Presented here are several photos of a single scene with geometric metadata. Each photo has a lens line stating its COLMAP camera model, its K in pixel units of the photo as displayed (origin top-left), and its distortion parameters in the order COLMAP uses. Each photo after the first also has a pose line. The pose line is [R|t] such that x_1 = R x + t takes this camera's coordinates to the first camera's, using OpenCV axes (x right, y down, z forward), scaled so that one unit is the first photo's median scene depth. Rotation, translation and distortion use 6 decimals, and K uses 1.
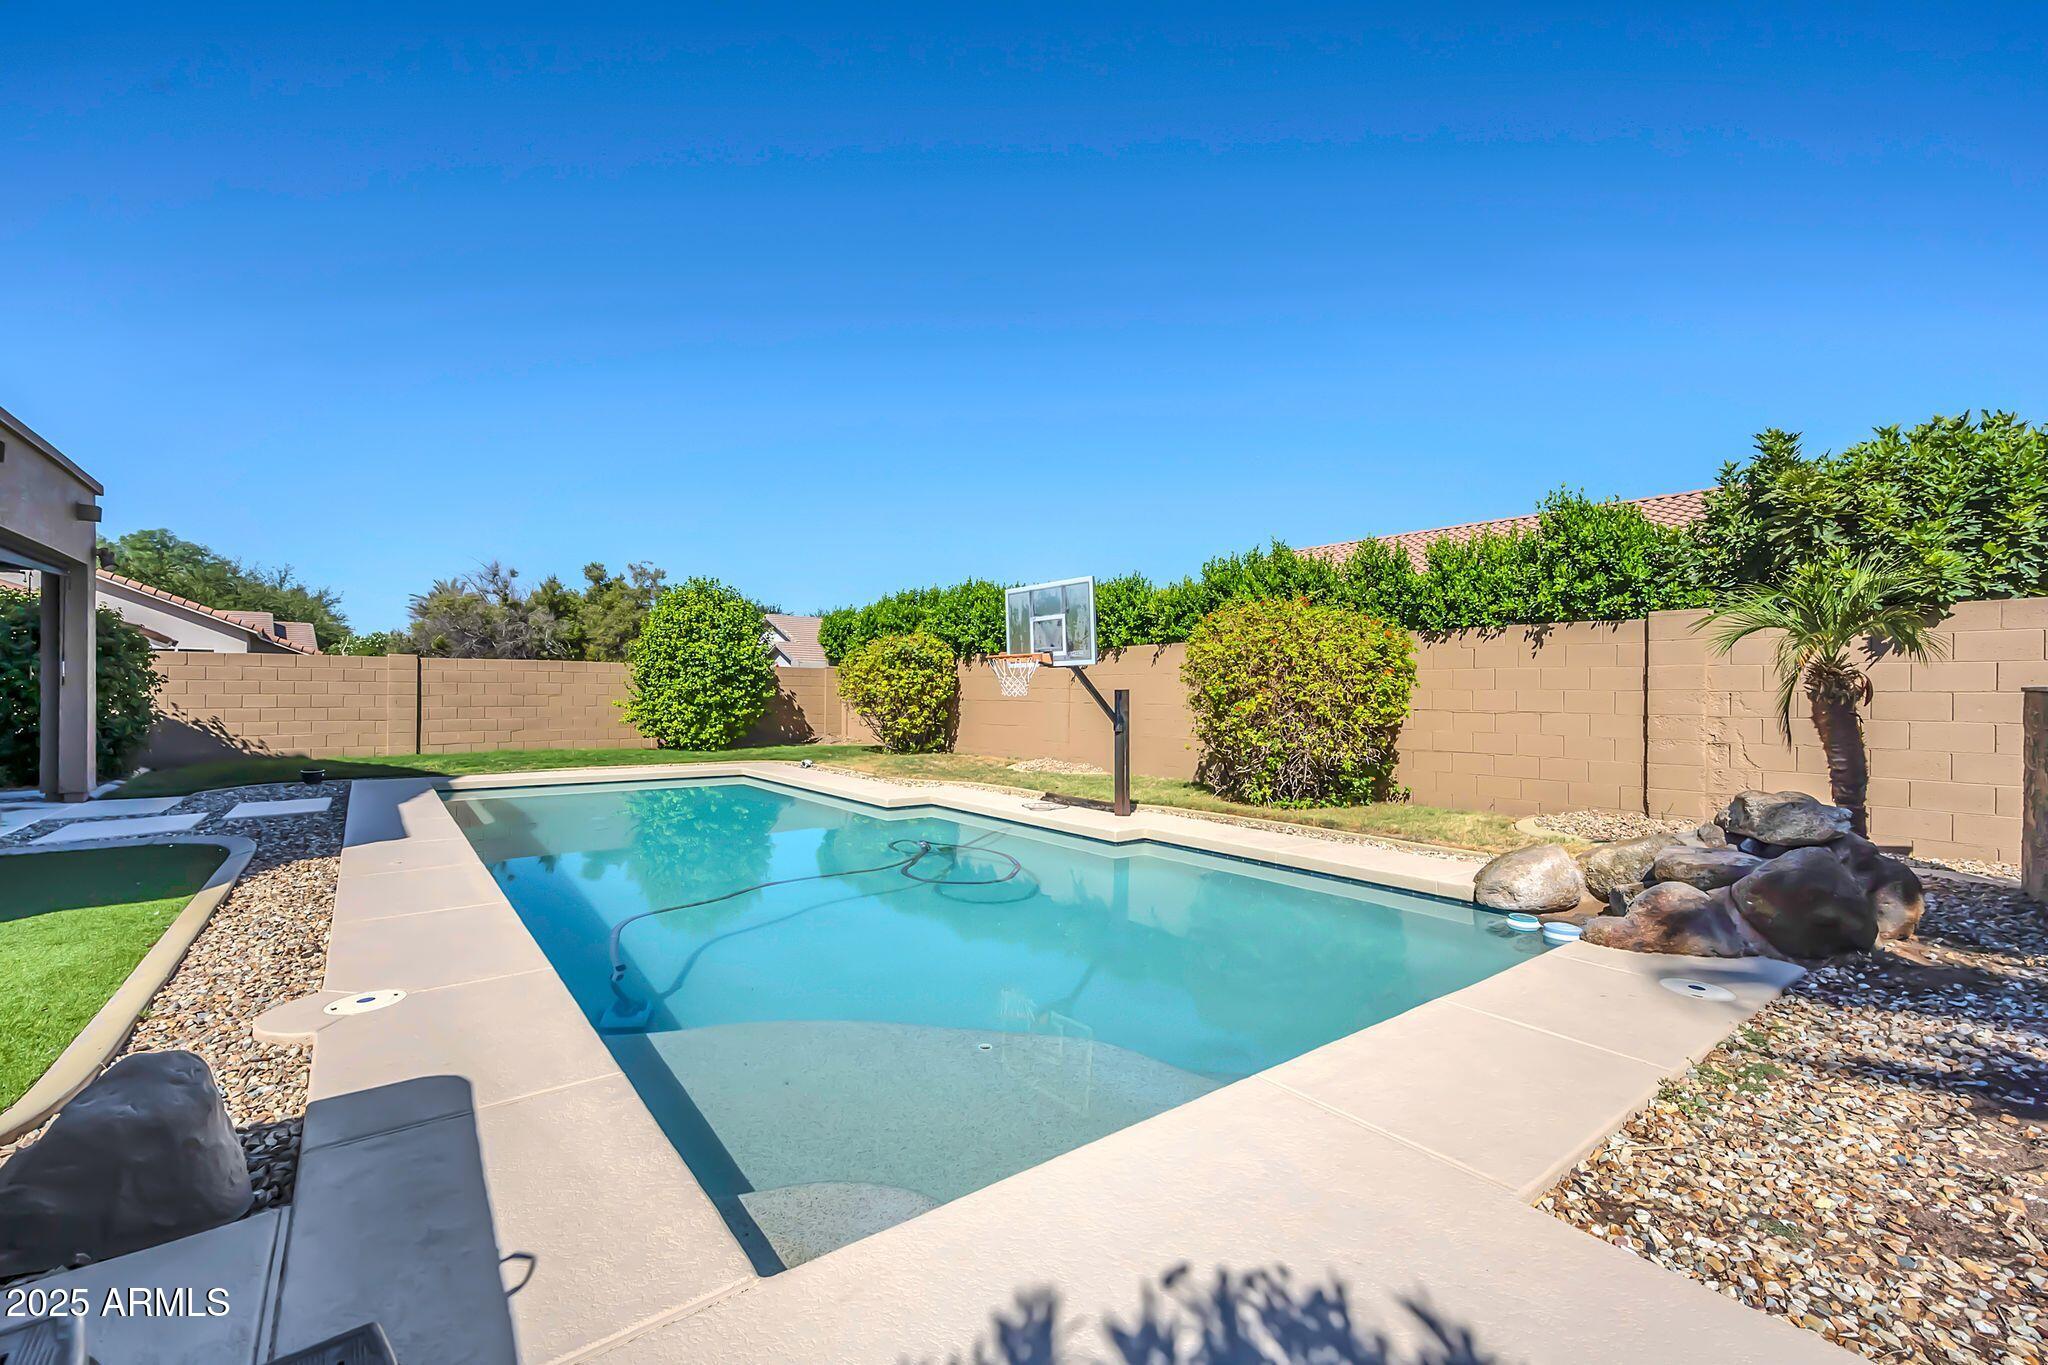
lens RADIAL K [[815.4, 0, 1039.6], [0, 815.4, 686.1], [0, 0, 1]] dist [0.000438, 0.000230]
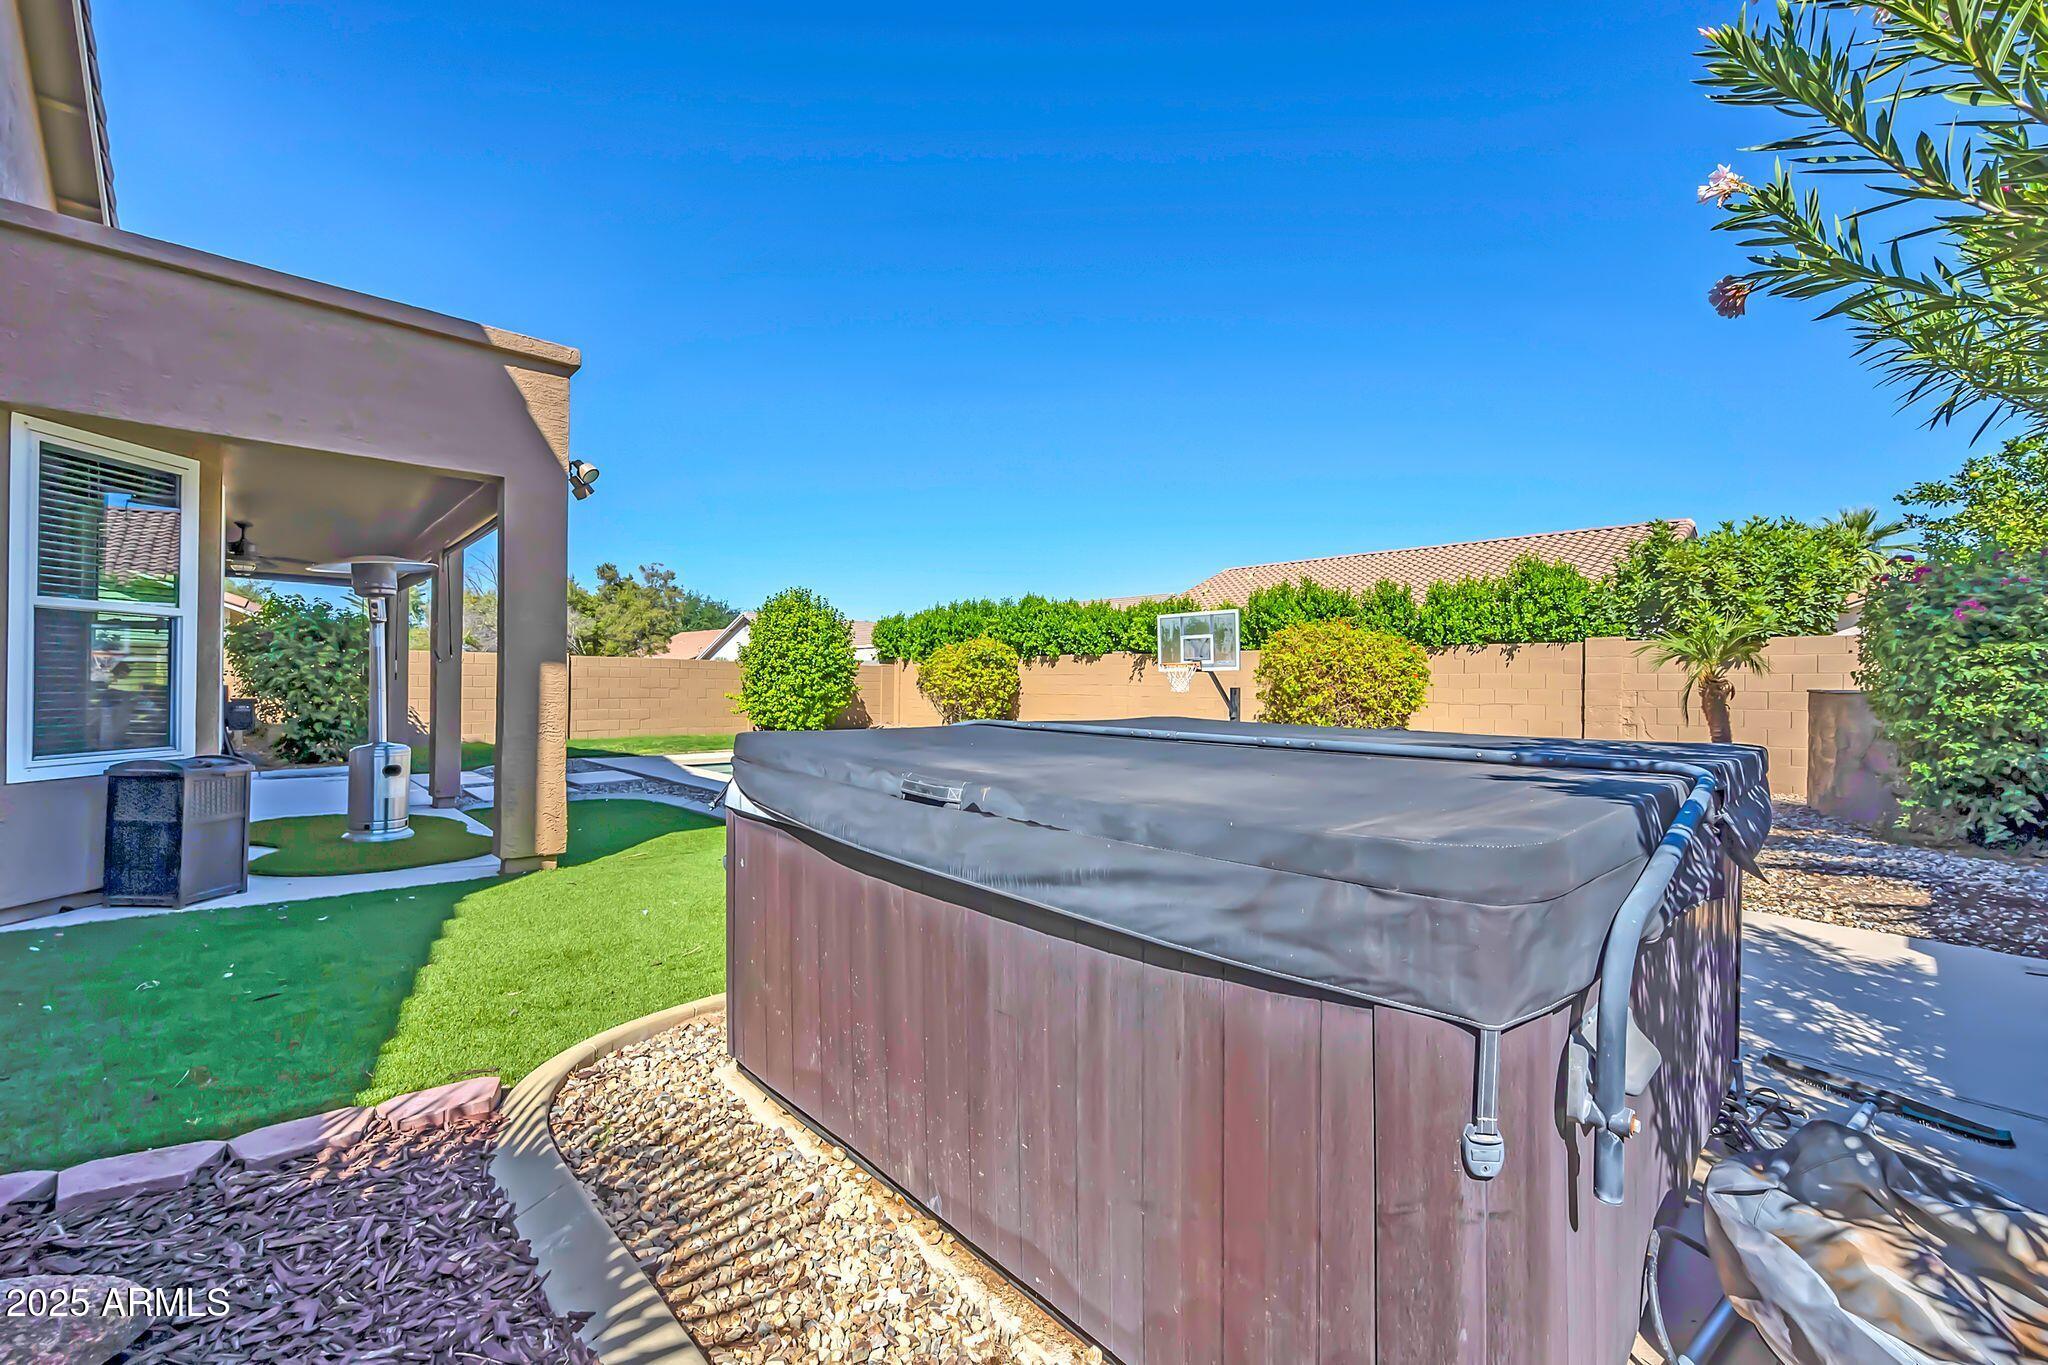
lens RADIAL K [[815.4, 0, 1003.6], [0, 815.4, 678.1], [0, 0, 1]] dist [0.000438, 0.000230]
pose [[0.993054, 0.006193, 0.117499, -0.446360], [-0.005885, 0.999978, -0.002973, -0.004874], [-0.117515, 0.002261, 0.993069, -0.333815]]
